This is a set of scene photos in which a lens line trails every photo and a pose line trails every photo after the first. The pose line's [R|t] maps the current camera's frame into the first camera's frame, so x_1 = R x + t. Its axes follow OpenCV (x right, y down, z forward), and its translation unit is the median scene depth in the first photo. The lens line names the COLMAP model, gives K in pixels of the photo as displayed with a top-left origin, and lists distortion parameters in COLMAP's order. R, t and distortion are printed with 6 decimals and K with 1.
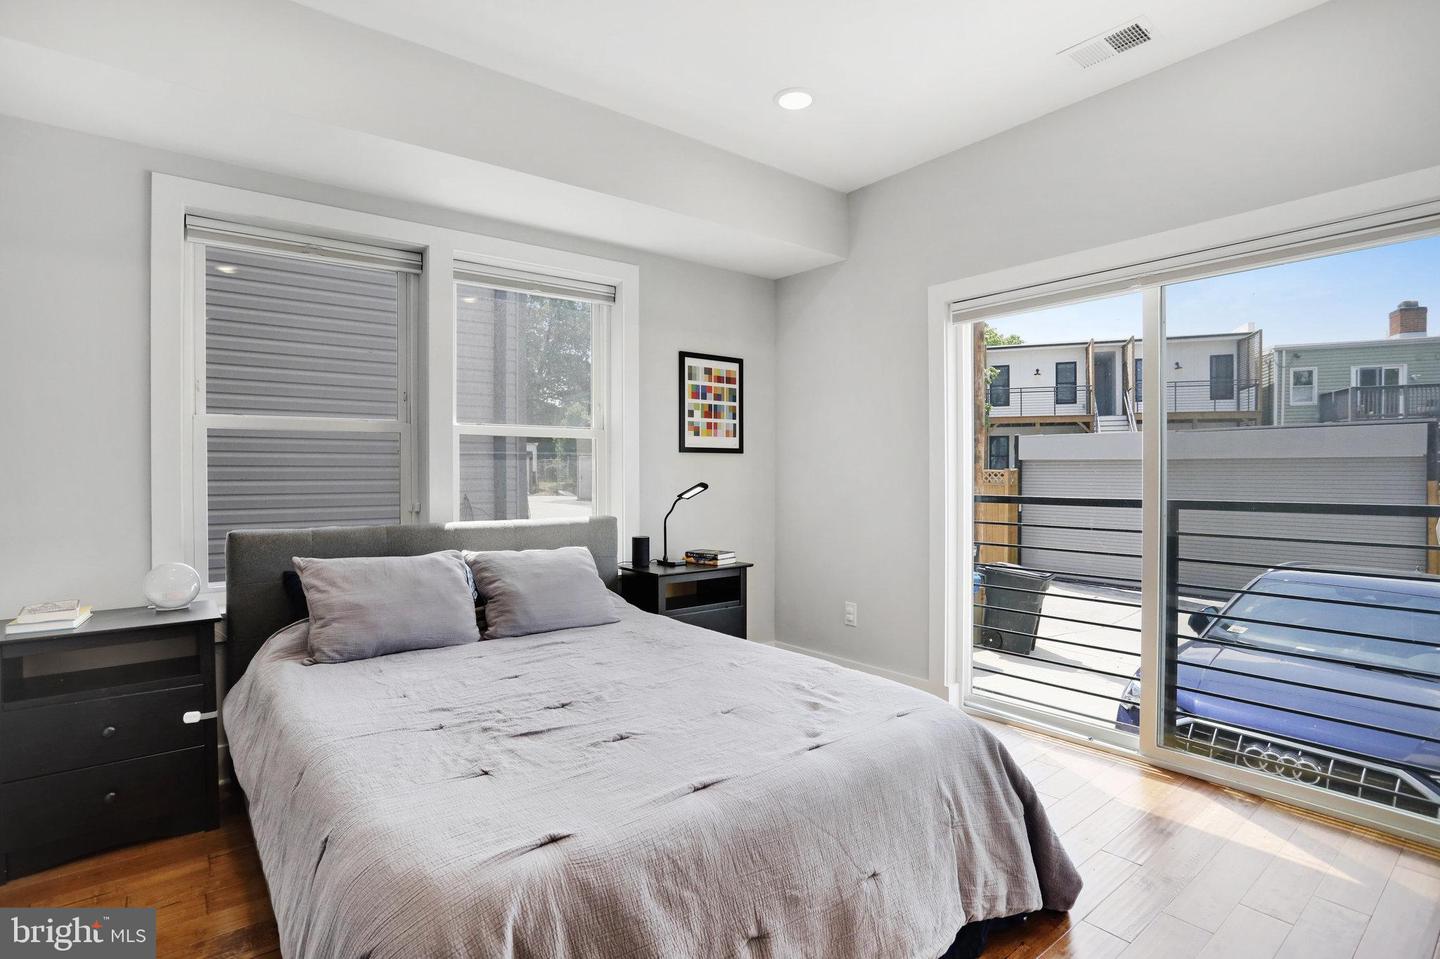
lens RADIAL K [[719.8, 0, 707.9], [0, 719.8, 473.8], [0, 0, 1]] dist [-0.064205, 0.021710]
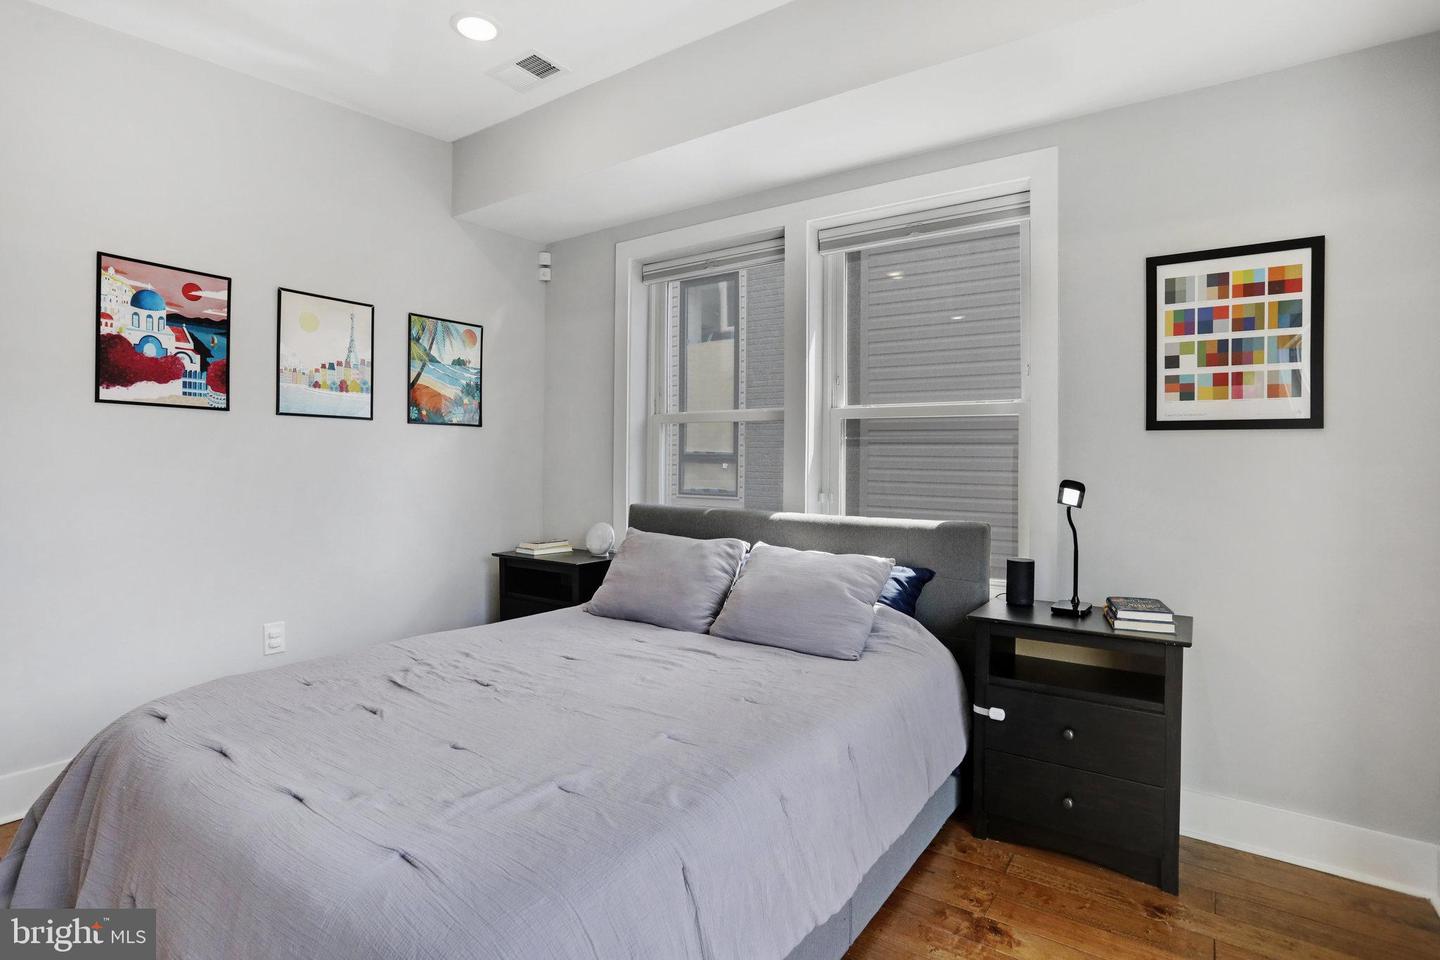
lens RADIAL K [[719.8, 0, 712.0], [0, 719.8, 477.2], [0, 0, 1]] dist [-0.064205, 0.021710]
pose [[0.282259, 0.023236, -0.959057, 0.404571], [-0.015797, 0.999684, 0.019571, 0.002588], [0.959208, 0.009626, 0.282537, 0.486518]]
